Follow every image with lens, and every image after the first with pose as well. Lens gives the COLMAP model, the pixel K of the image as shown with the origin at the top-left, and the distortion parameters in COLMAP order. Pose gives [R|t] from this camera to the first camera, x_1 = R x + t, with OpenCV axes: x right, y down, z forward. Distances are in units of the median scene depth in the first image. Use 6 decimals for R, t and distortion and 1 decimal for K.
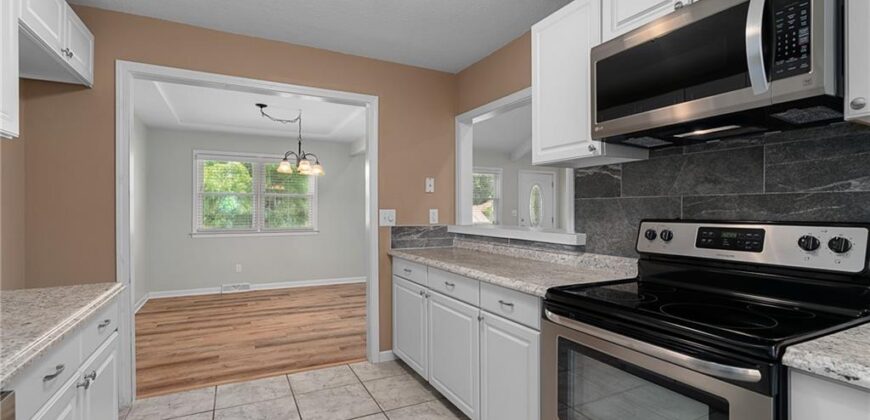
lens RADIAL K [[394.2, 0, 428.1], [0, 394.2, 211.1], [0, 0, 1]] dist [0.003970, 0.000154]
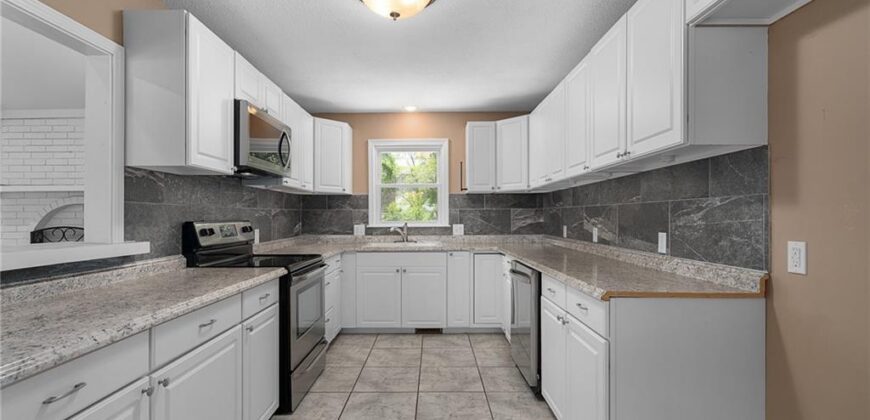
lens RADIAL K [[394.2, 0, 434.2], [0, 394.2, 211.5], [0, 0, 1]] dist [0.003970, 0.000154]
pose [[-0.897699, 0.005530, 0.440574, -0.559966], [0.002246, 0.999966, -0.007974, -0.000920], [-0.440603, -0.006169, -0.897681, 1.359665]]
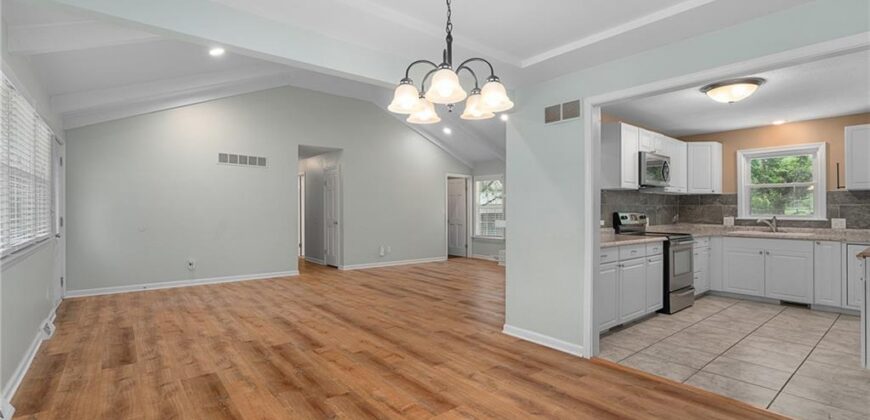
lens RADIAL K [[394.2, 0, 426.1], [0, 394.2, 206.5], [0, 0, 1]] dist [0.003970, 0.000154]
pose [[-0.209775, 0.003207, 0.977744, -1.378155], [-0.002434, 0.999990, -0.003802, -0.004359], [-0.977747, -0.003177, -0.209765, 2.140572]]
